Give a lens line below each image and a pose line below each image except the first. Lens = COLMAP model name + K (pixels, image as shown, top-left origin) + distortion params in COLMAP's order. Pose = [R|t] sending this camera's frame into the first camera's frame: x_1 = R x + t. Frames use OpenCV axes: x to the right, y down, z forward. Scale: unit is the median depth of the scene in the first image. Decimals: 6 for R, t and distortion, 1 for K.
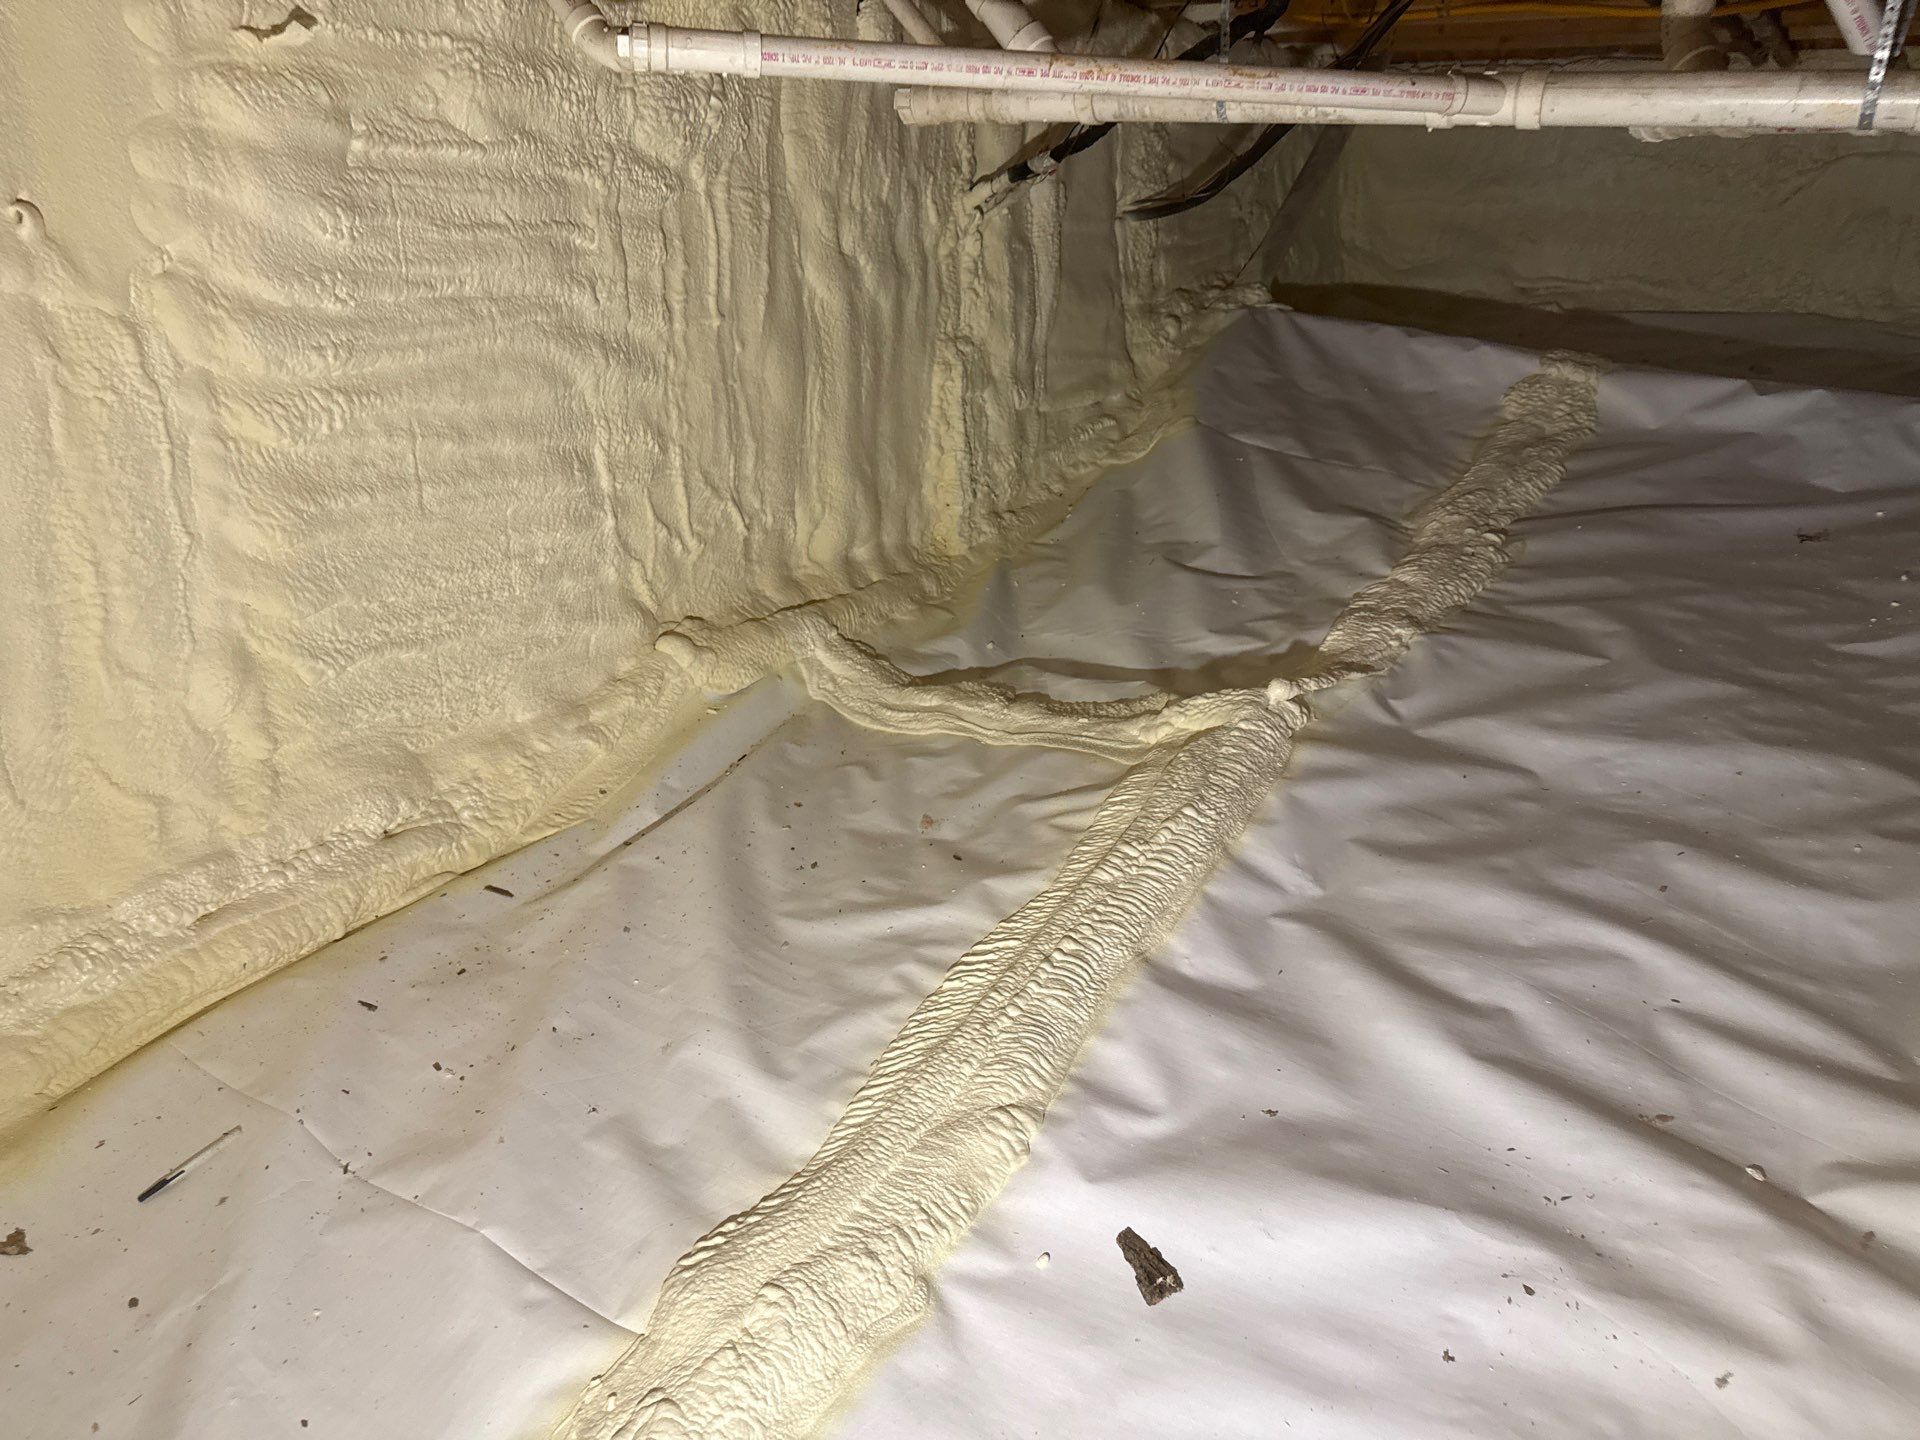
lens RADIAL K [[1196.9, 0, 960.0], [0, 1196.9, 720.0], [0, 0, 1]] dist [-0.003475, -0.028552]
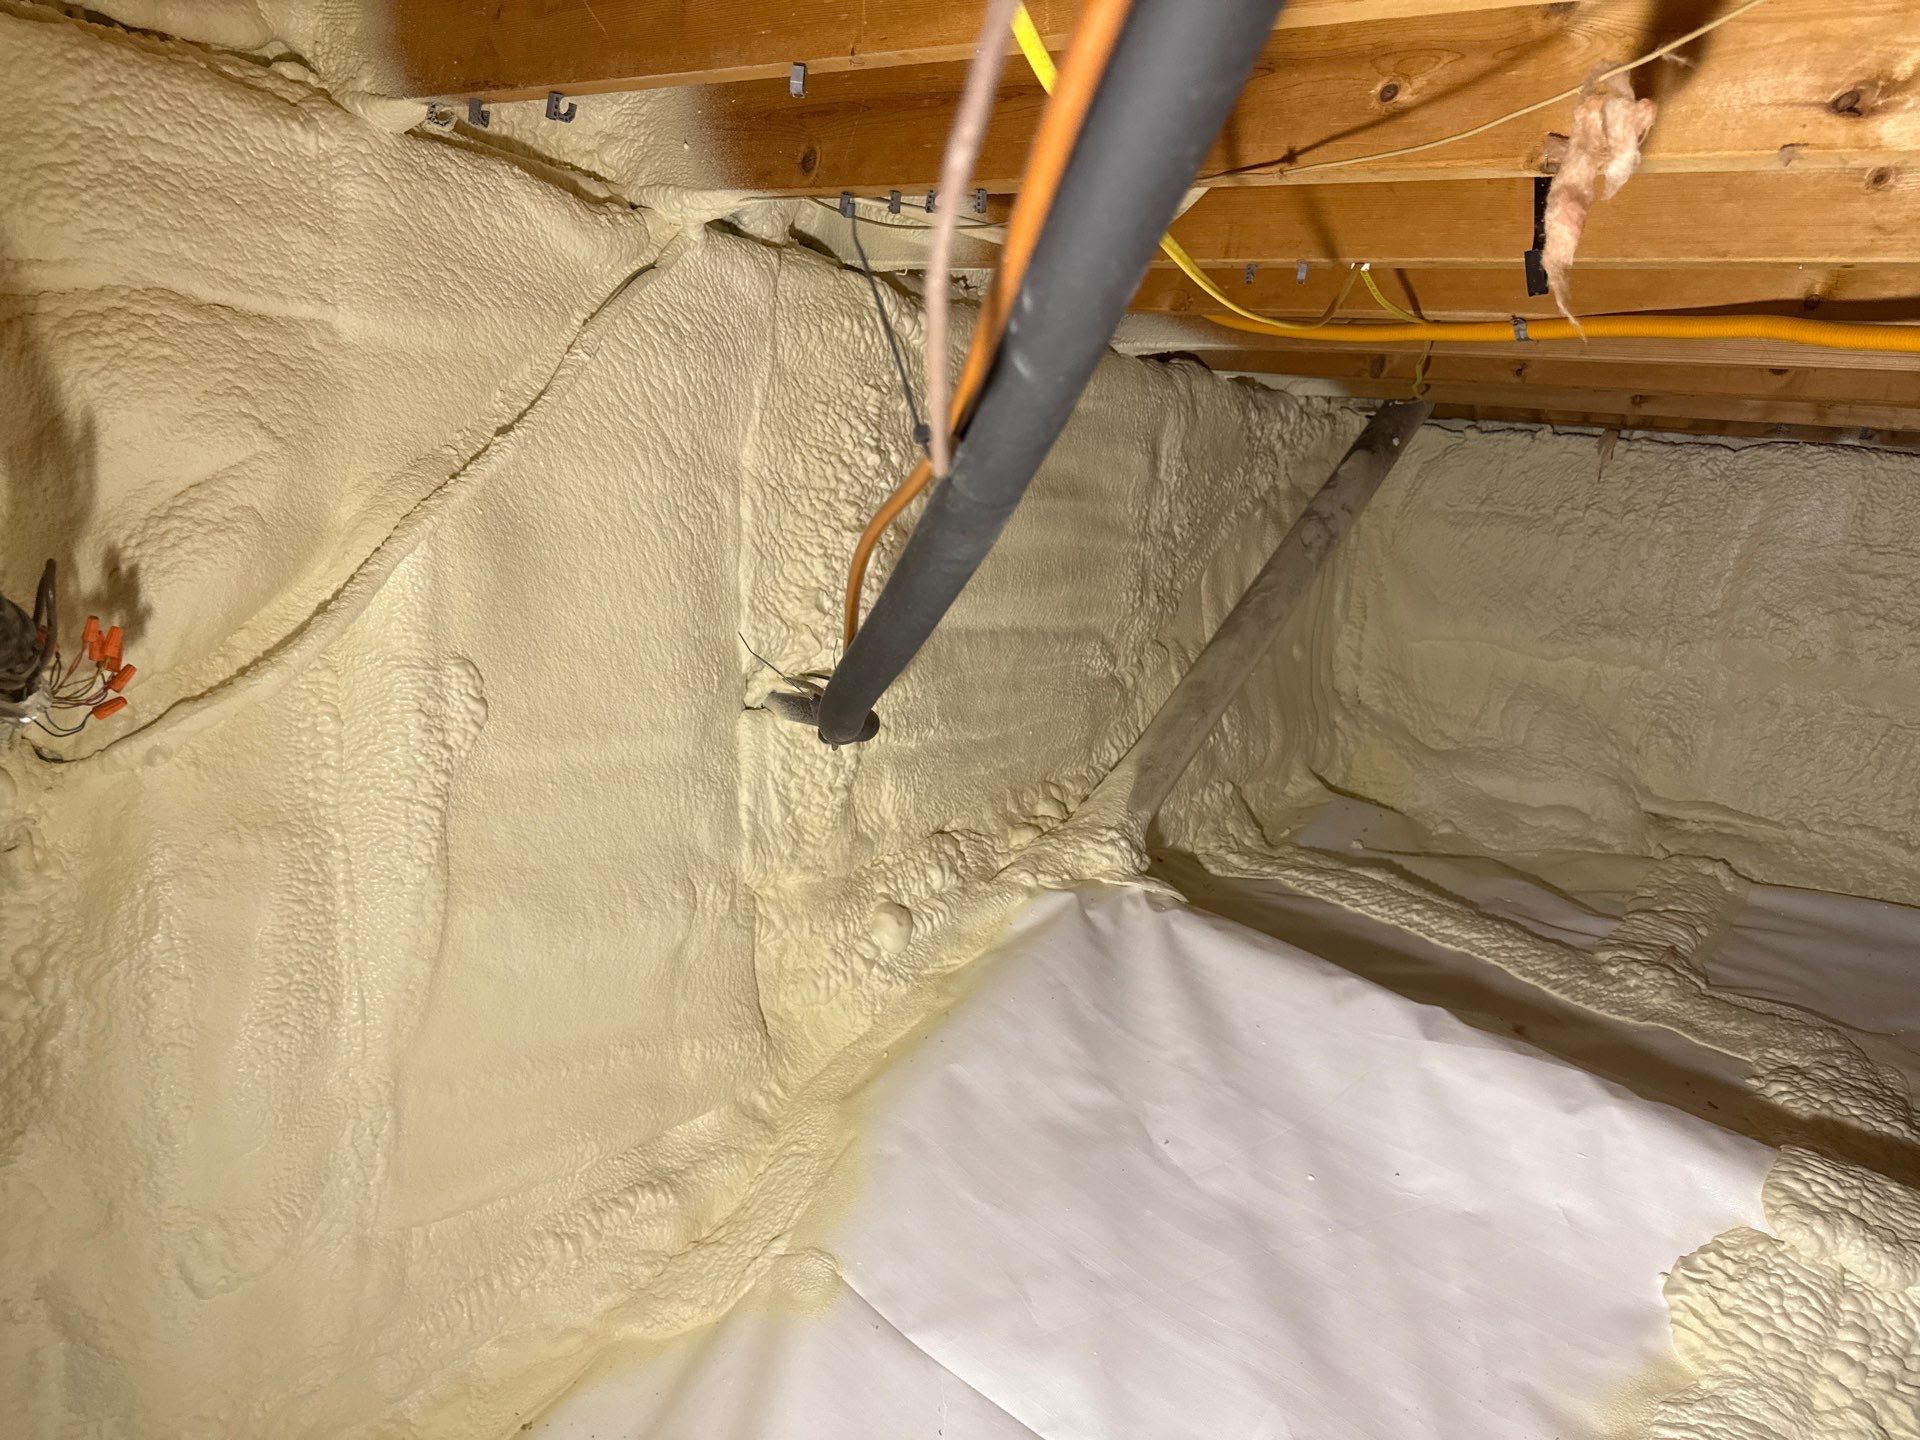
lens RADIAL K [[1284.9, 0, 949.2], [0, 1284.9, 728.1], [0, 0, 1]] dist [0.017961, -0.040547]
pose [[0.993900, 0.104208, -0.036102, 0.103568], [-0.109613, 0.969494, -0.219240, -0.148966], [0.012154, 0.221860, 0.975003, 0.256723]]
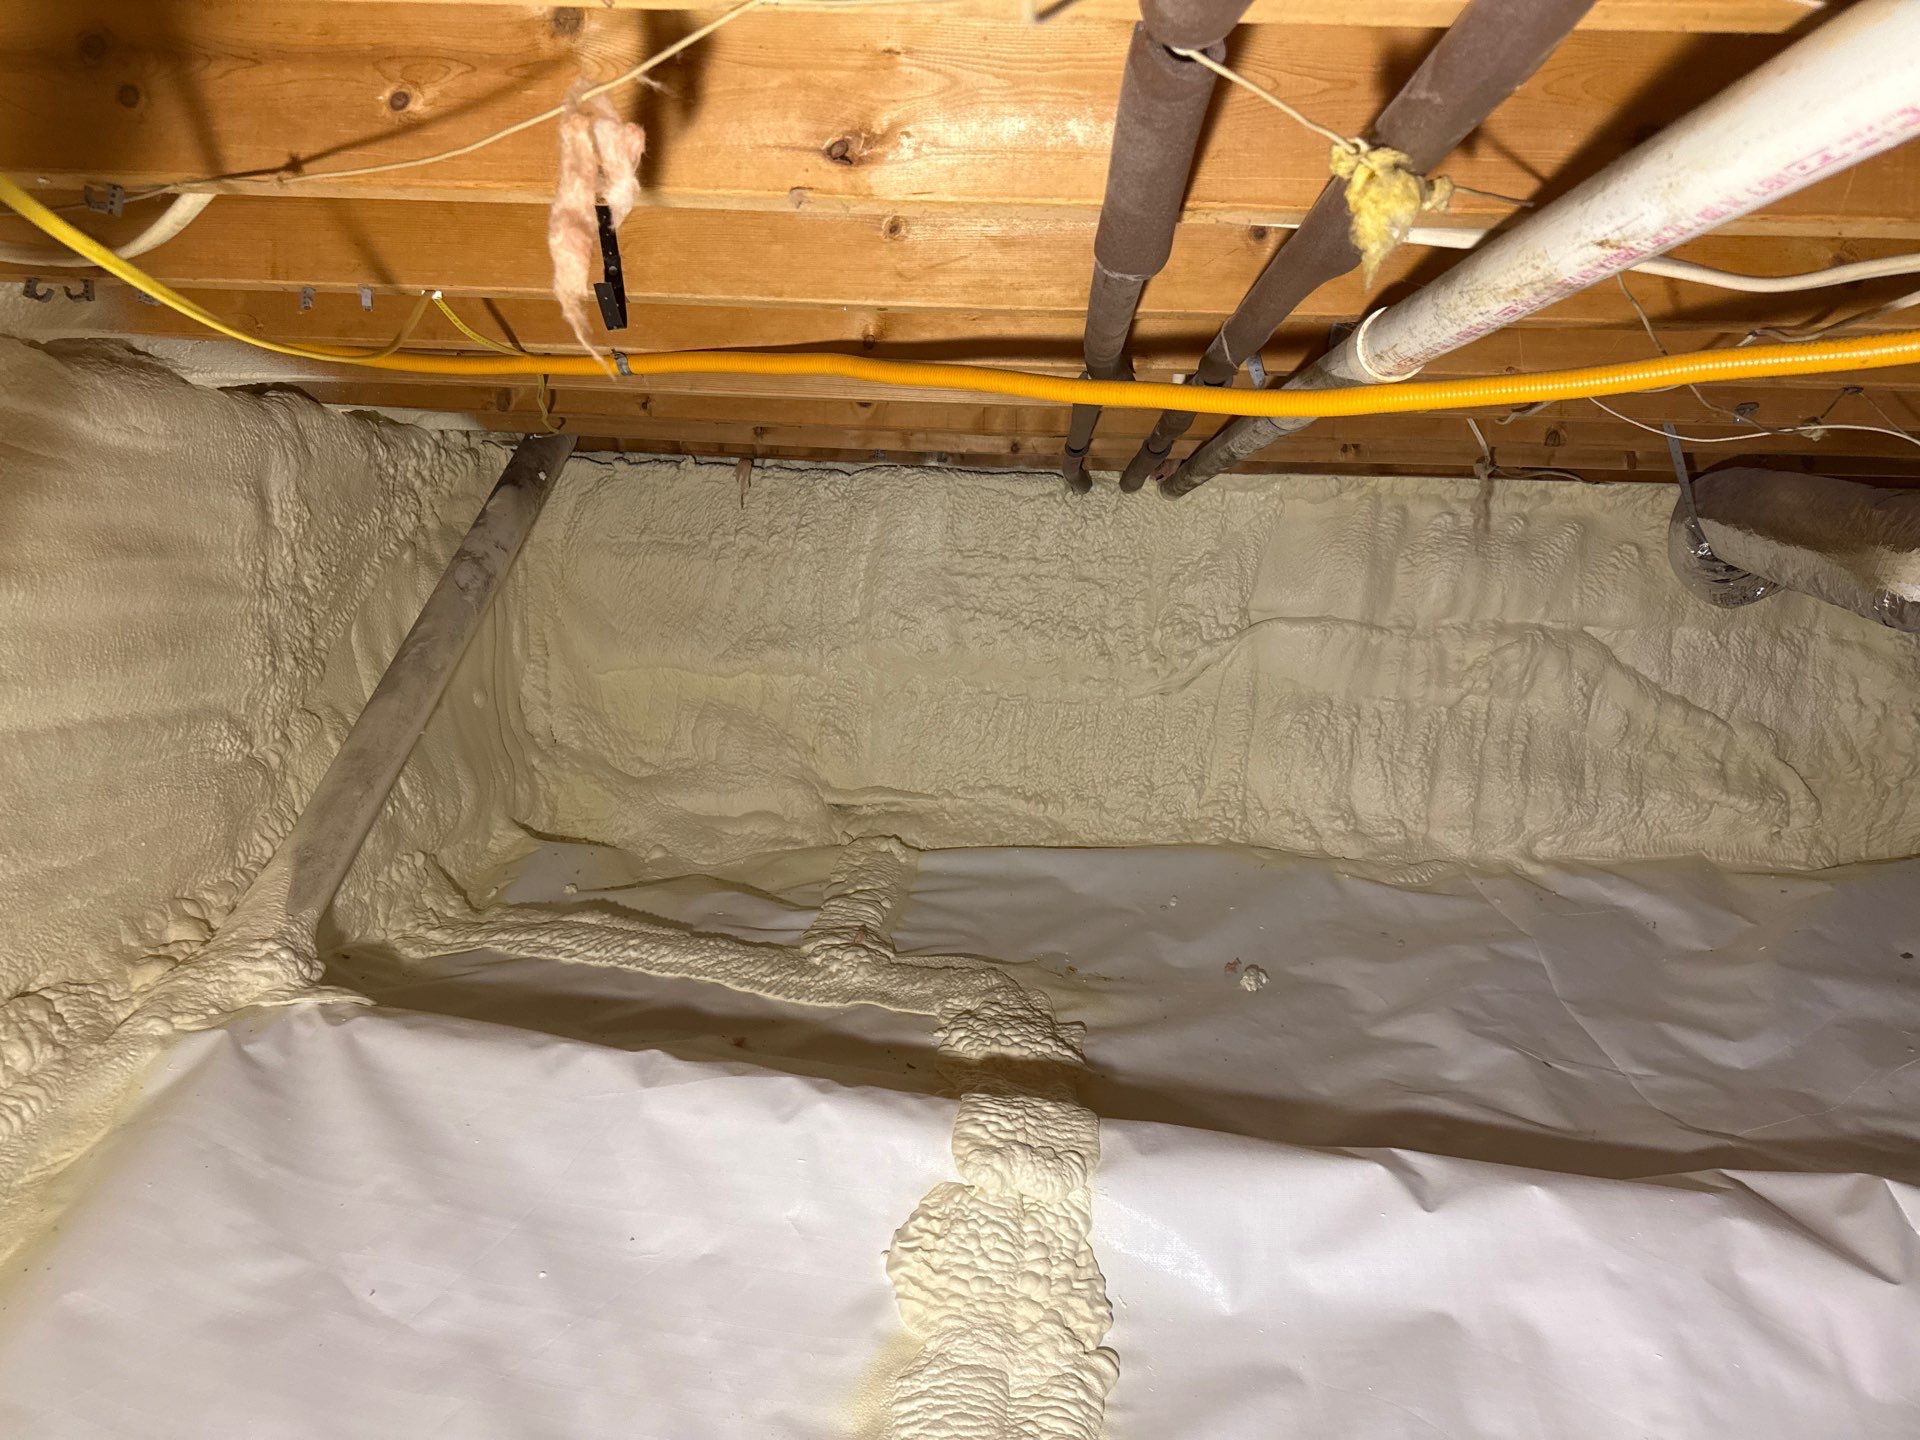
lens RADIAL K [[1284.9, 0, 949.2], [0, 1284.9, 728.1], [0, 0, 1]] dist [0.017961, -0.040547]
pose [[0.855515, -0.033622, 0.516685, 0.116557], [0.171497, 0.959963, -0.221493, -0.155988], [-0.488551, 0.278101, 0.827030, 0.265731]]
